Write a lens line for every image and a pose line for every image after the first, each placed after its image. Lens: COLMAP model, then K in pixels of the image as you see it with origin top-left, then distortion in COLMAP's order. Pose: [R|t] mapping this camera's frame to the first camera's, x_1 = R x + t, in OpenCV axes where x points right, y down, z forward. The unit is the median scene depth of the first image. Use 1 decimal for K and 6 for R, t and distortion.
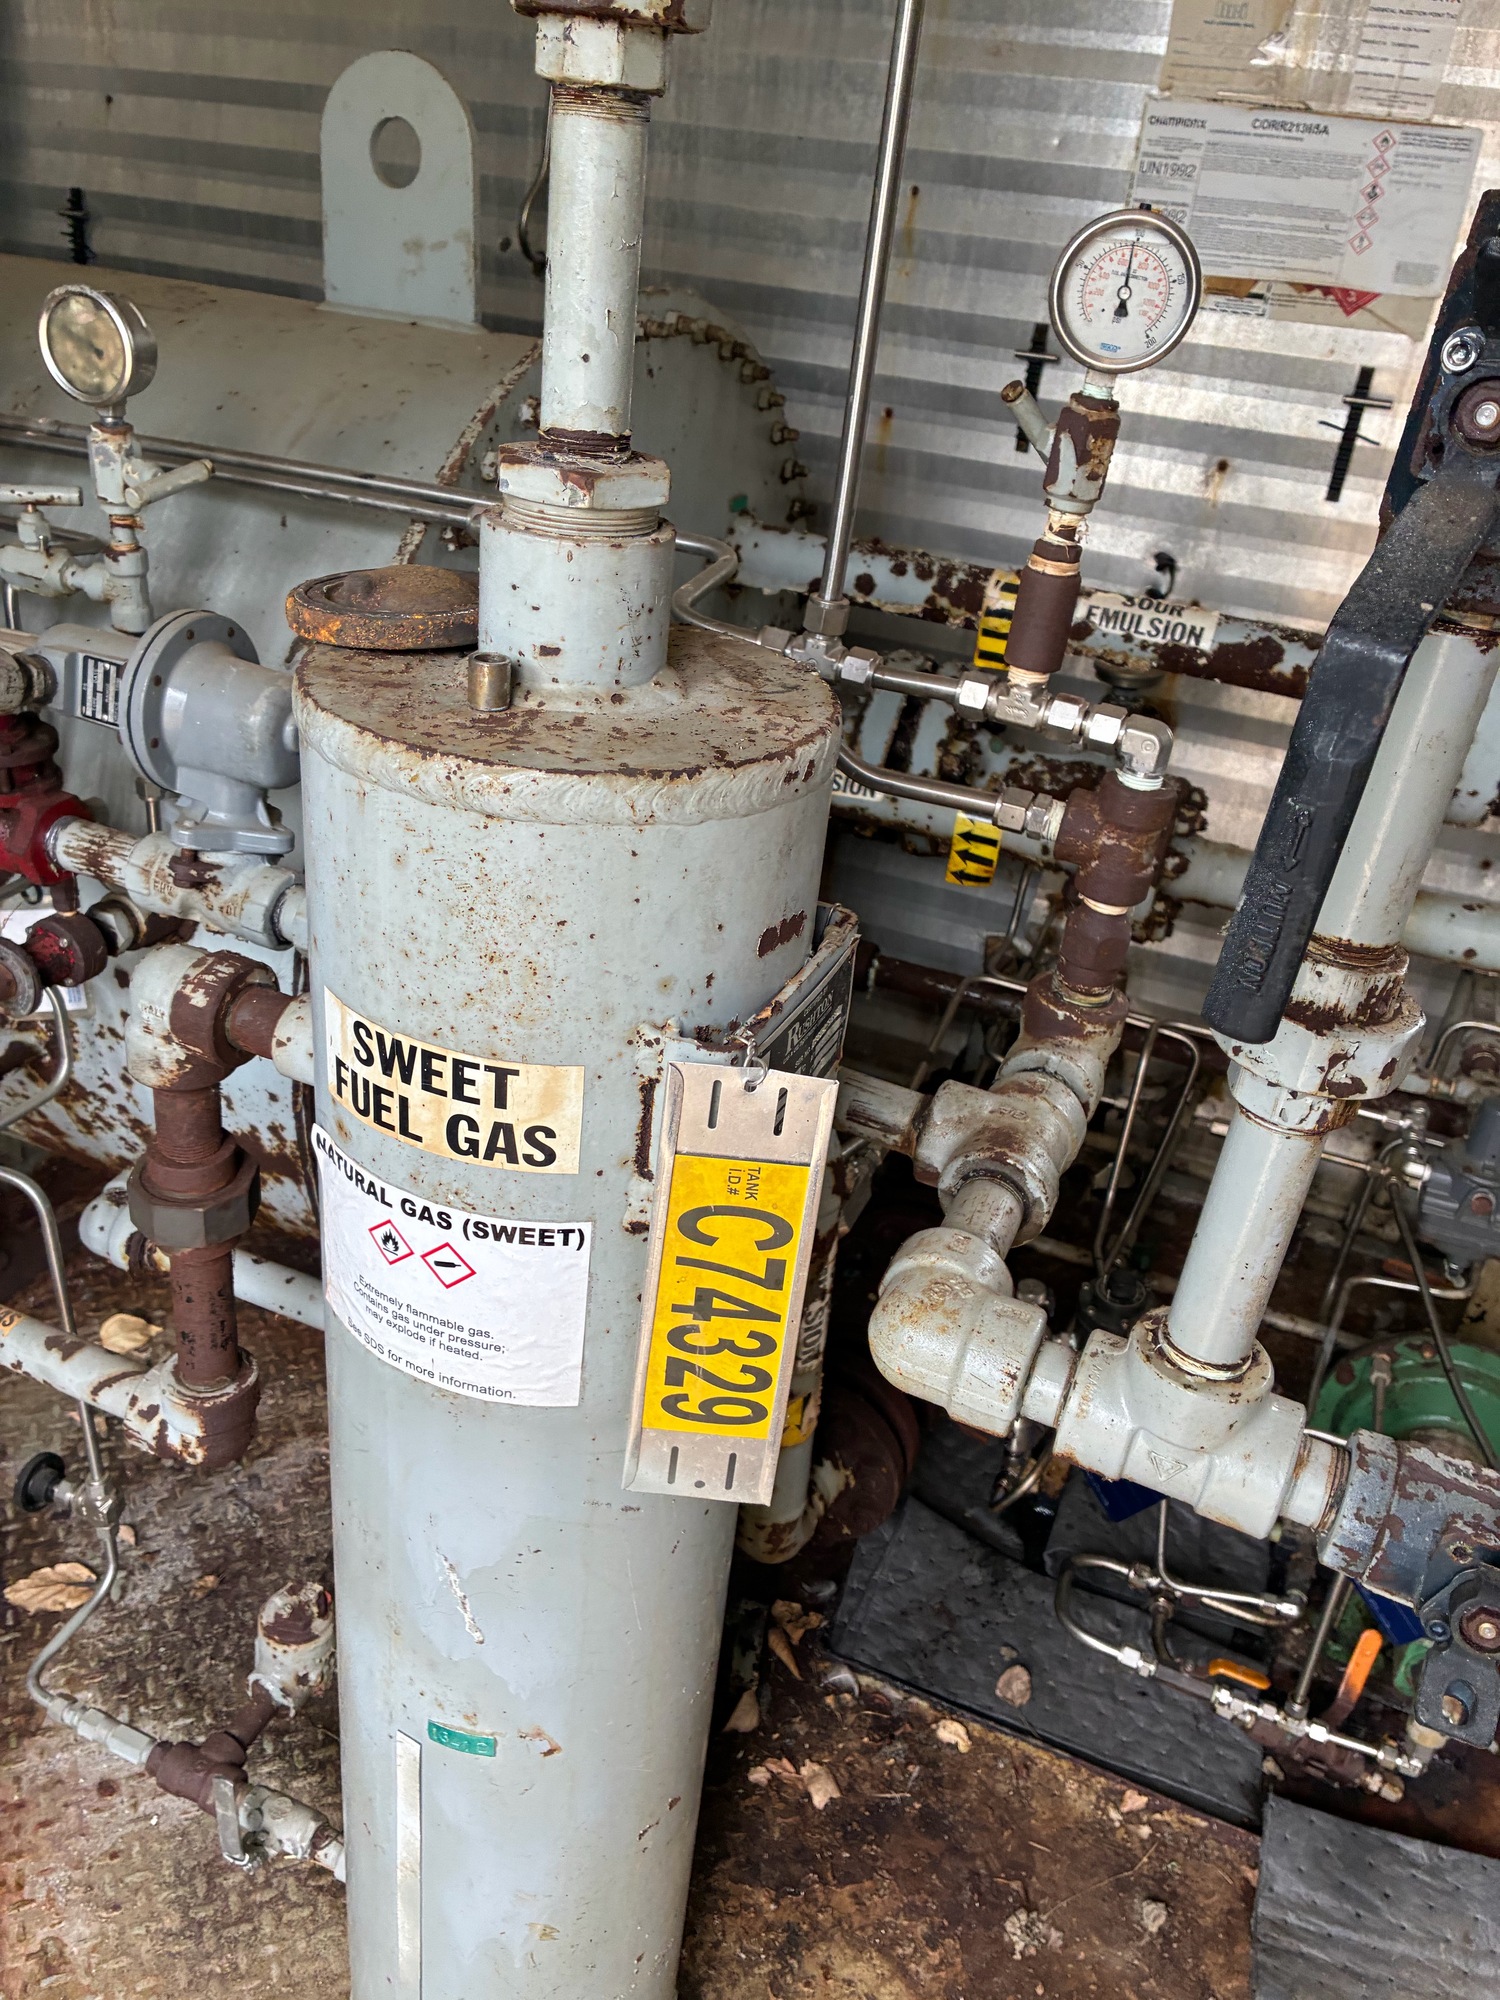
lens RADIAL K [[1491.9, 0, 757.1], [0, 1491.9, 976.7], [0, 0, 1]] dist [0.053044, -0.073295]
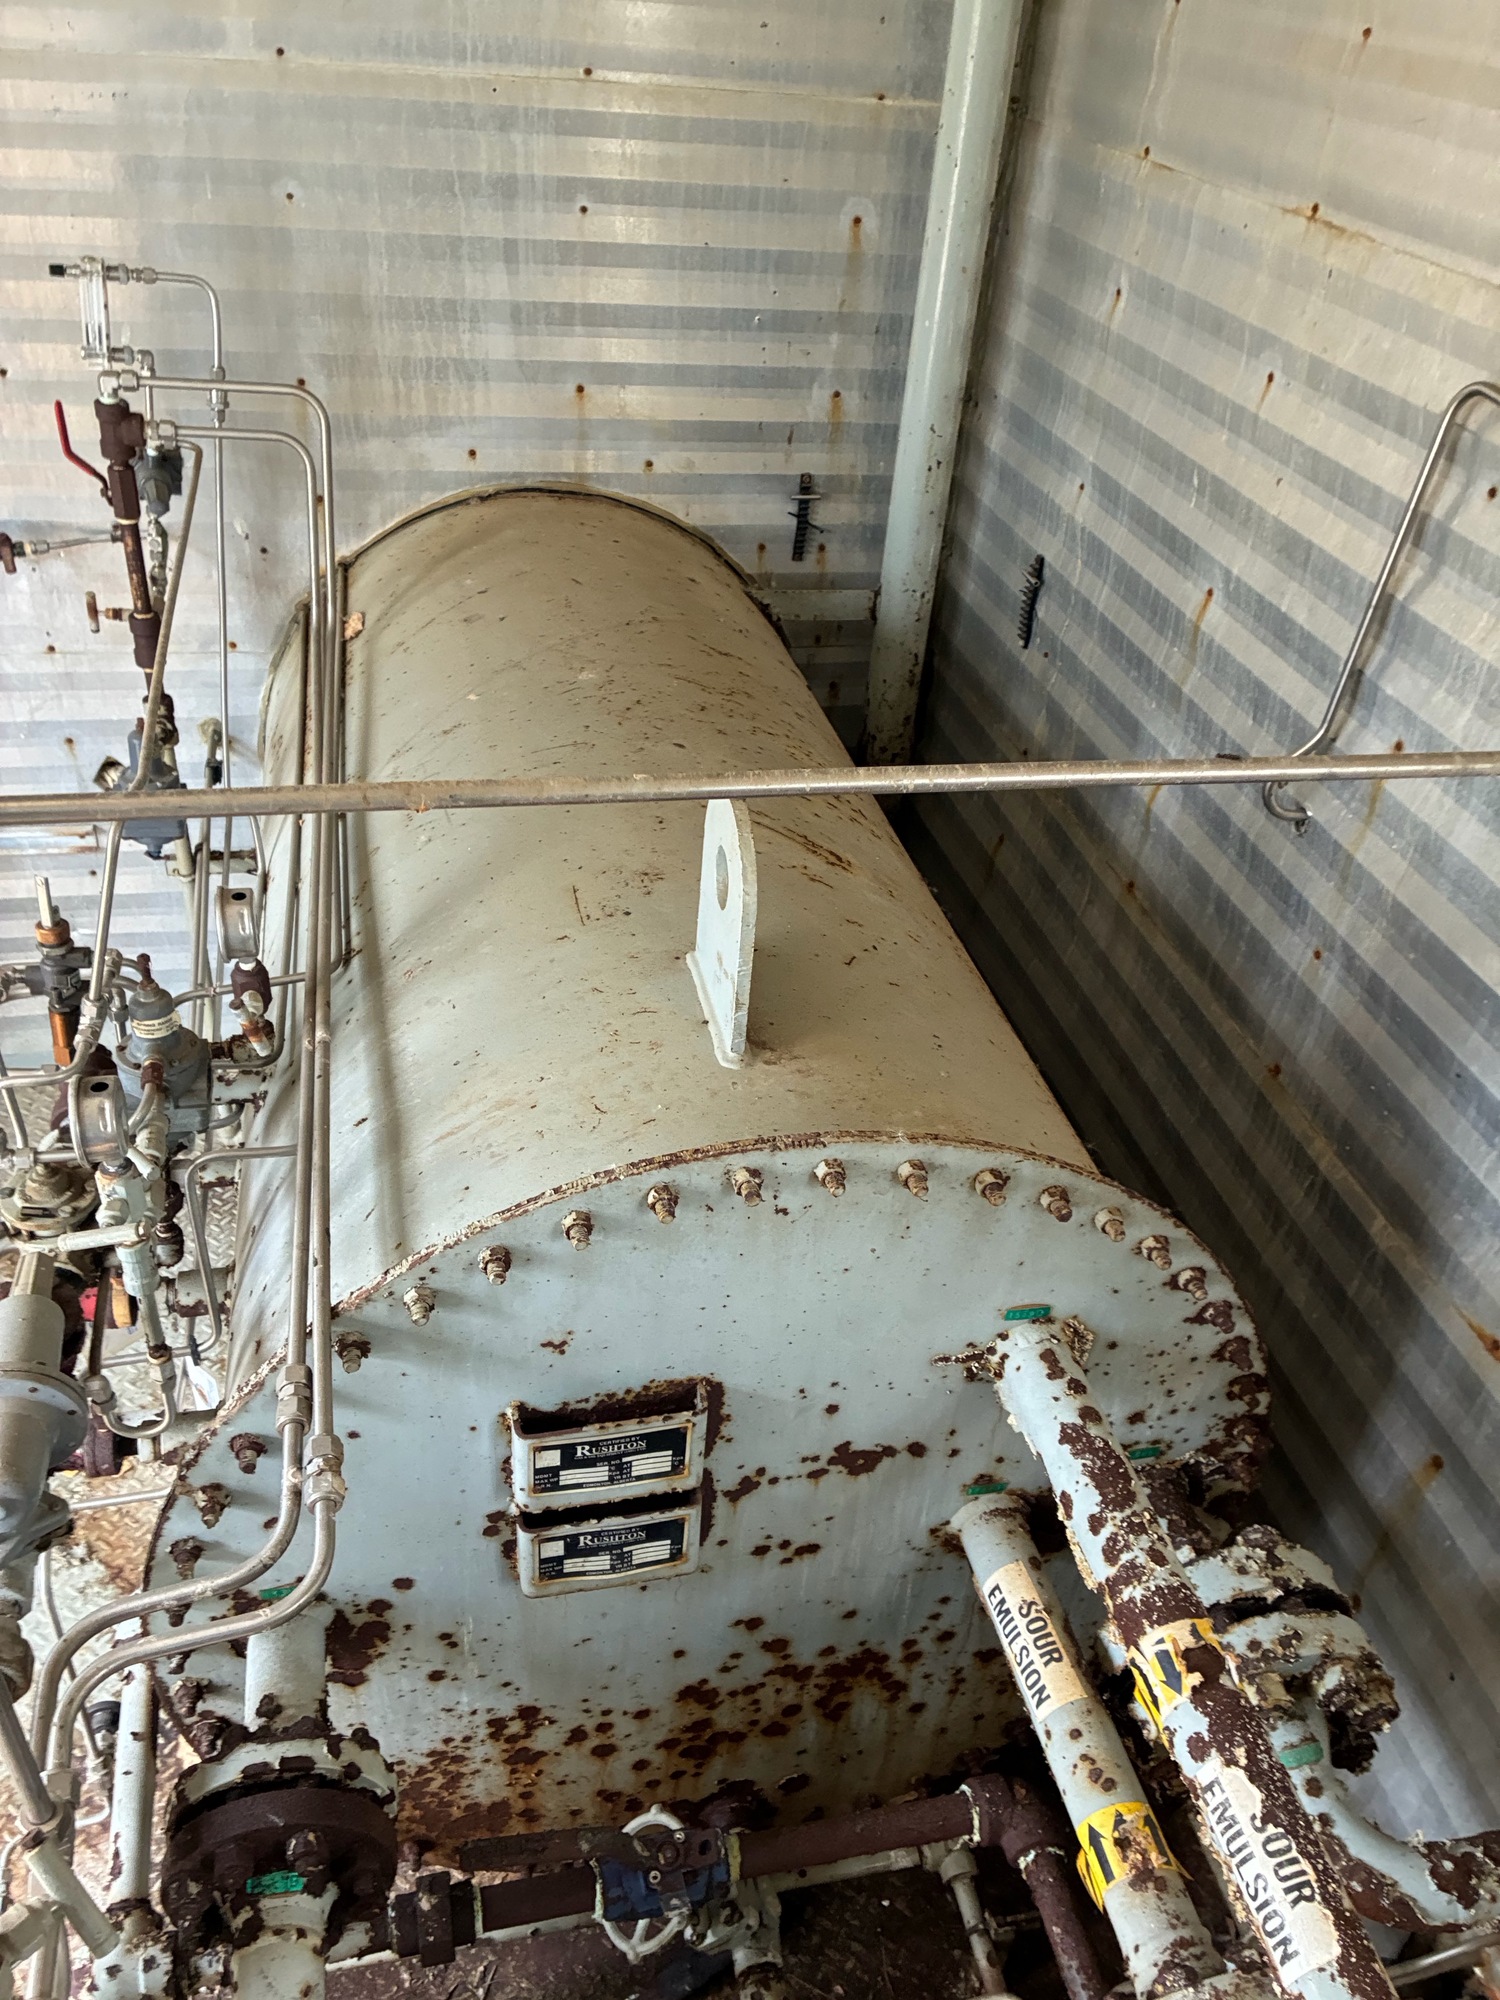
lens RADIAL K [[1525.0, 0, 750.6], [0, 1525.0, 1027.7], [0, 0, 1]] dist [0.002424, -0.006682]
pose [[0.581714, 0.430929, -0.689862, 0.641946], [-0.401215, 0.889787, 0.217497, -0.915136], [0.707556, 0.150262, 0.690497, 0.486219]]
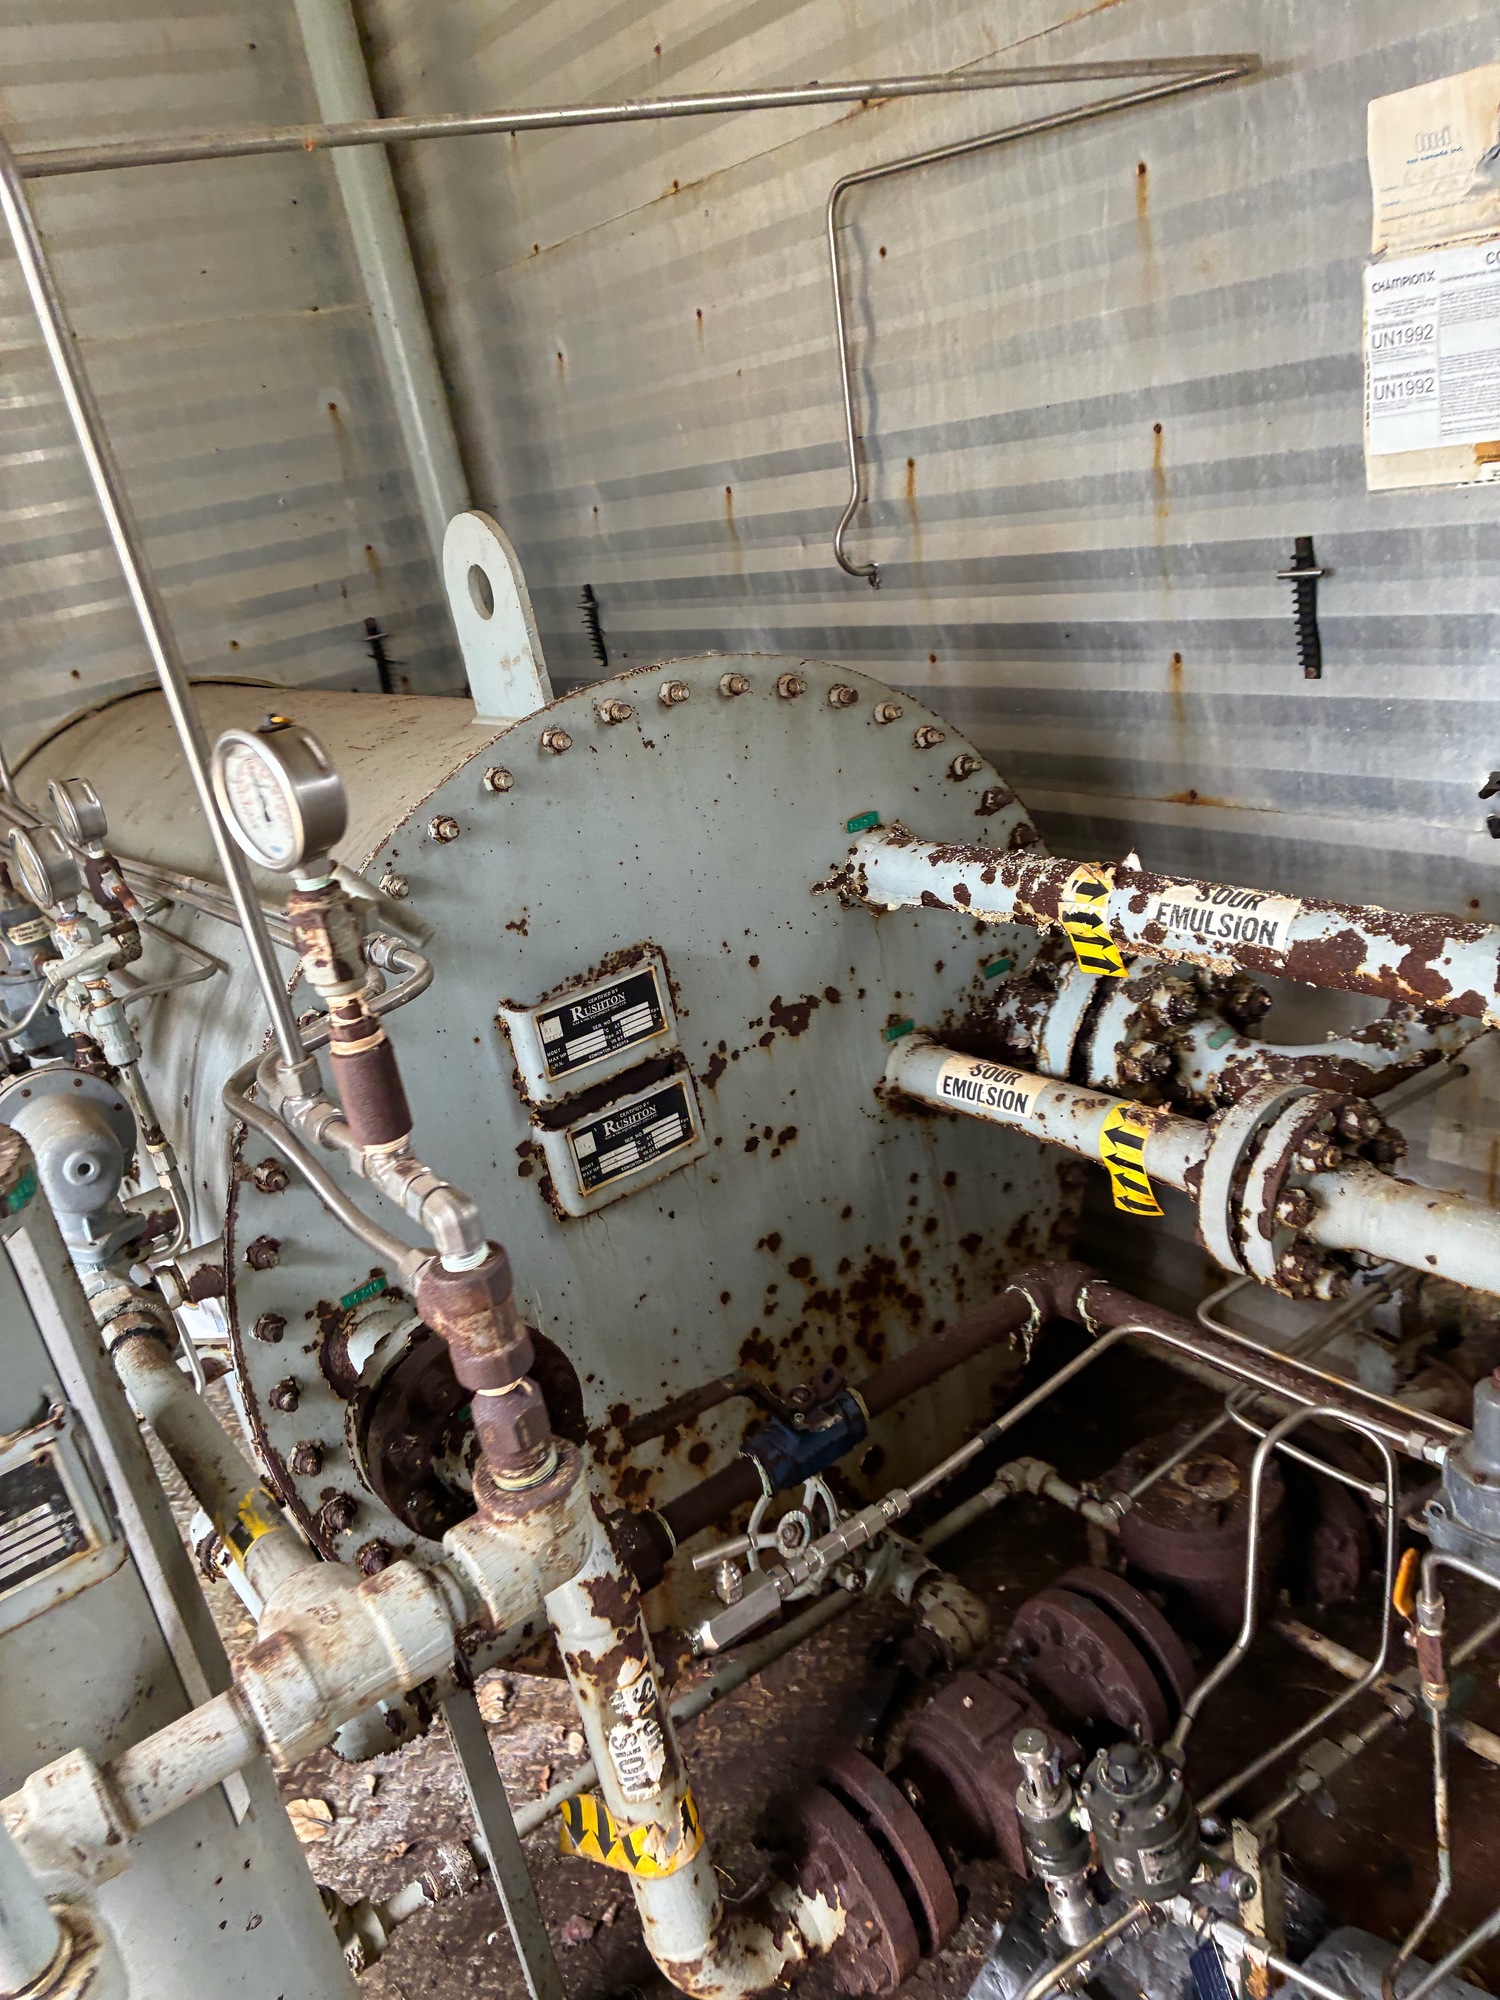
lens RADIAL K [[1497.5, 0, 748.8], [0, 1497.5, 1009.6], [0, 0, 1]] dist [0.050560, -0.077107]
pose [[0.820670, -0.053337, -0.568908, 0.764873], [-0.002840, 0.995241, -0.097404, -0.156434], [0.571396, 0.081552, 0.816613, 0.267362]]
